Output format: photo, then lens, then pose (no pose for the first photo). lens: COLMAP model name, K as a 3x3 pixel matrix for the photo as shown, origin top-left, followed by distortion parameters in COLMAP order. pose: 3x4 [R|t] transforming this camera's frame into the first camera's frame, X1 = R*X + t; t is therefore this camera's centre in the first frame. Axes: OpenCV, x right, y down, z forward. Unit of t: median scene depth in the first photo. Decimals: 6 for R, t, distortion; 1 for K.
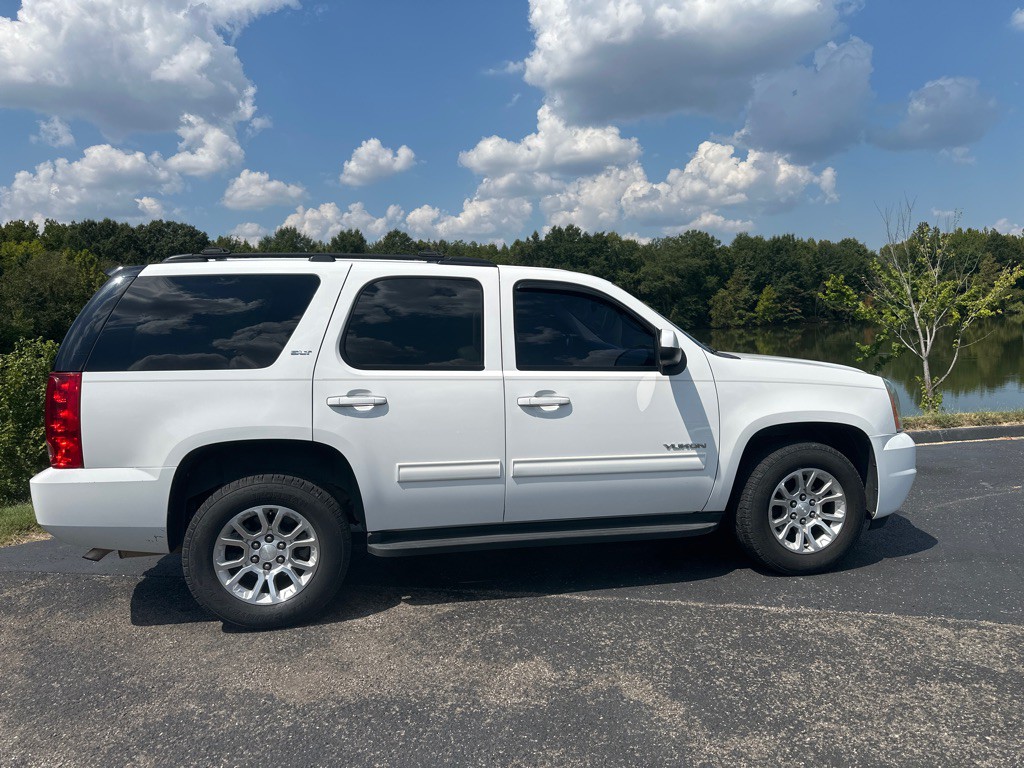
lens RADIAL K [[730.1, 0, 516.4], [0, 730.1, 384.0], [0, 0, 1]] dist [0.062742, -0.082710]
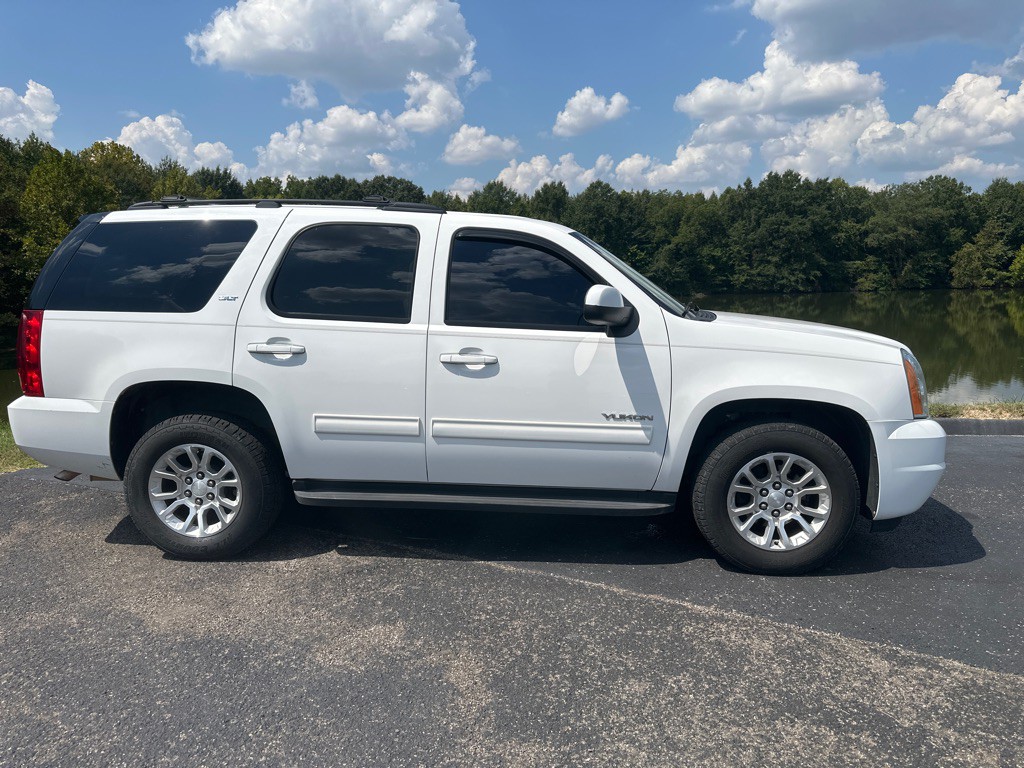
lens RADIAL K [[729.9, 0, 517.9], [0, 729.9, 385.2], [0, 0, 1]] dist [0.081943, -0.127573]
pose [[0.962059, 0.059638, -0.266244, 0.326052], [-0.042400, 0.996643, 0.070037, -0.010392], [0.269527, -0.056091, 0.961358, 0.102822]]
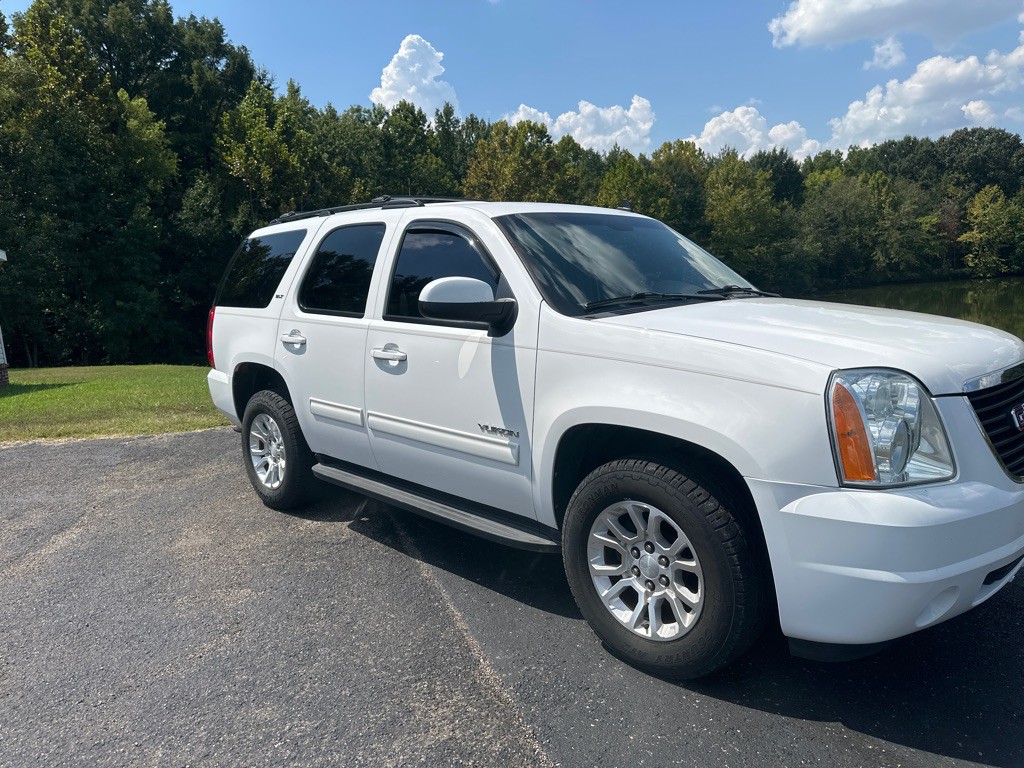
lens RADIAL K [[727.6, 0, 513.5], [0, 727.6, 386.4], [0, 0, 1]] dist [0.058149, -0.077434]
pose [[0.529106, 0.126727, -0.839040, 0.841420], [-0.032914, 0.991106, 0.128938, -0.056748], [0.847917, -0.040606, 0.528571, 0.595198]]
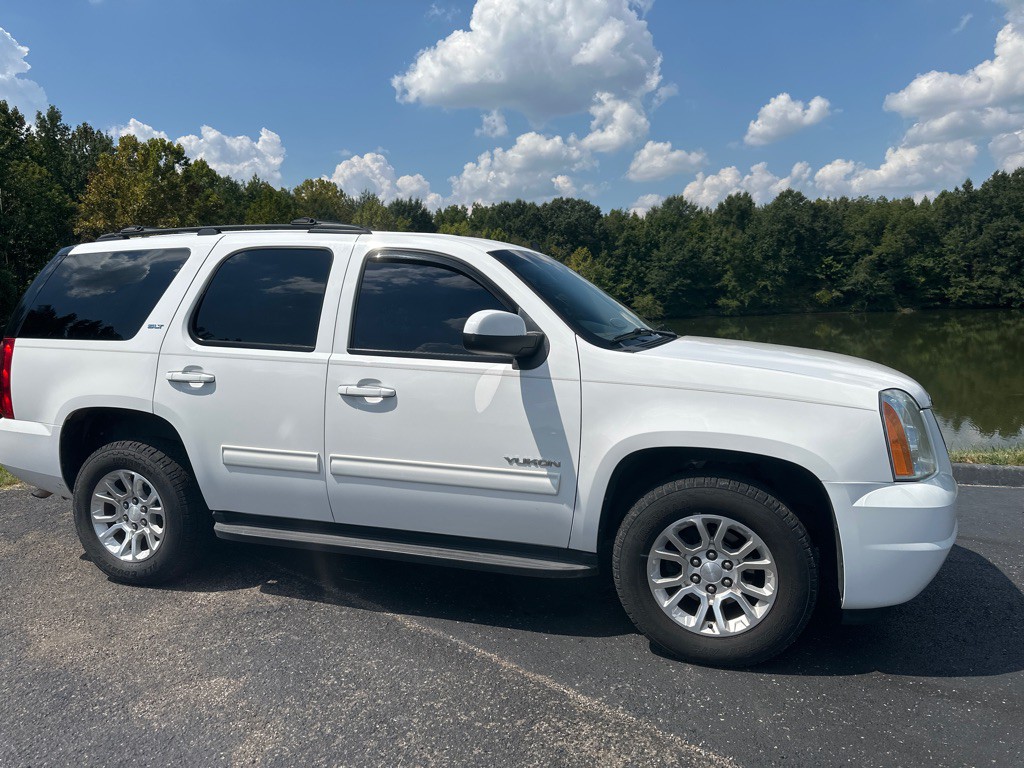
lens RADIAL K [[726.4, 0, 508.4], [0, 726.4, 399.2], [0, 0, 1]] dist [0.074758, -0.097536]
pose [[0.860361, 0.077376, -0.503778, 0.570652], [-0.045297, 0.996106, 0.075634, -0.036635], [0.507669, -0.042253, 0.860515, 0.320630]]
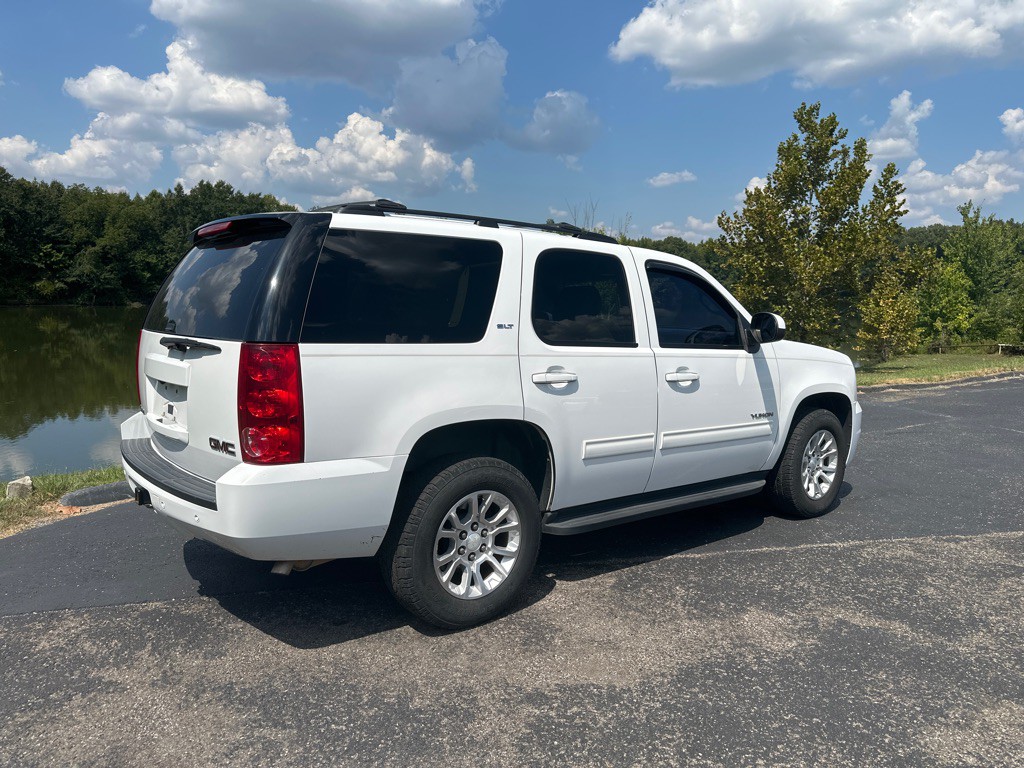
lens RADIAL K [[729.4, 0, 523.7], [0, 729.4, 381.1], [0, 0, 1]] dist [0.058449, -0.076902]
pose [[0.886458, -0.008041, 0.462740, -0.615417], [-0.007052, 0.999498, 0.030878, -0.001615], [-0.462756, -0.030635, 0.885956, 0.146283]]
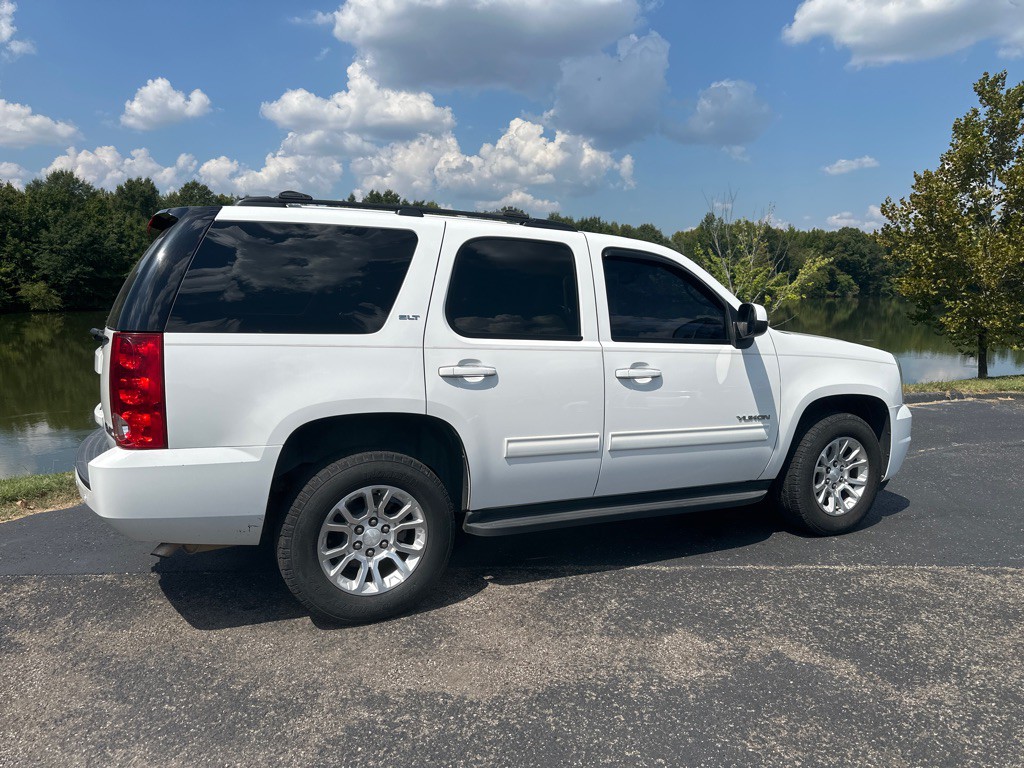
lens RADIAL K [[730.1, 0, 516.4], [0, 730.1, 384.0], [0, 0, 1]] dist [0.062742, -0.082710]
pose [[0.966733, 0.004905, 0.255742, -0.347009], [-0.015021, 0.999179, 0.037617, 0.003101], [-0.255348, -0.040207, 0.966013, 0.080873]]
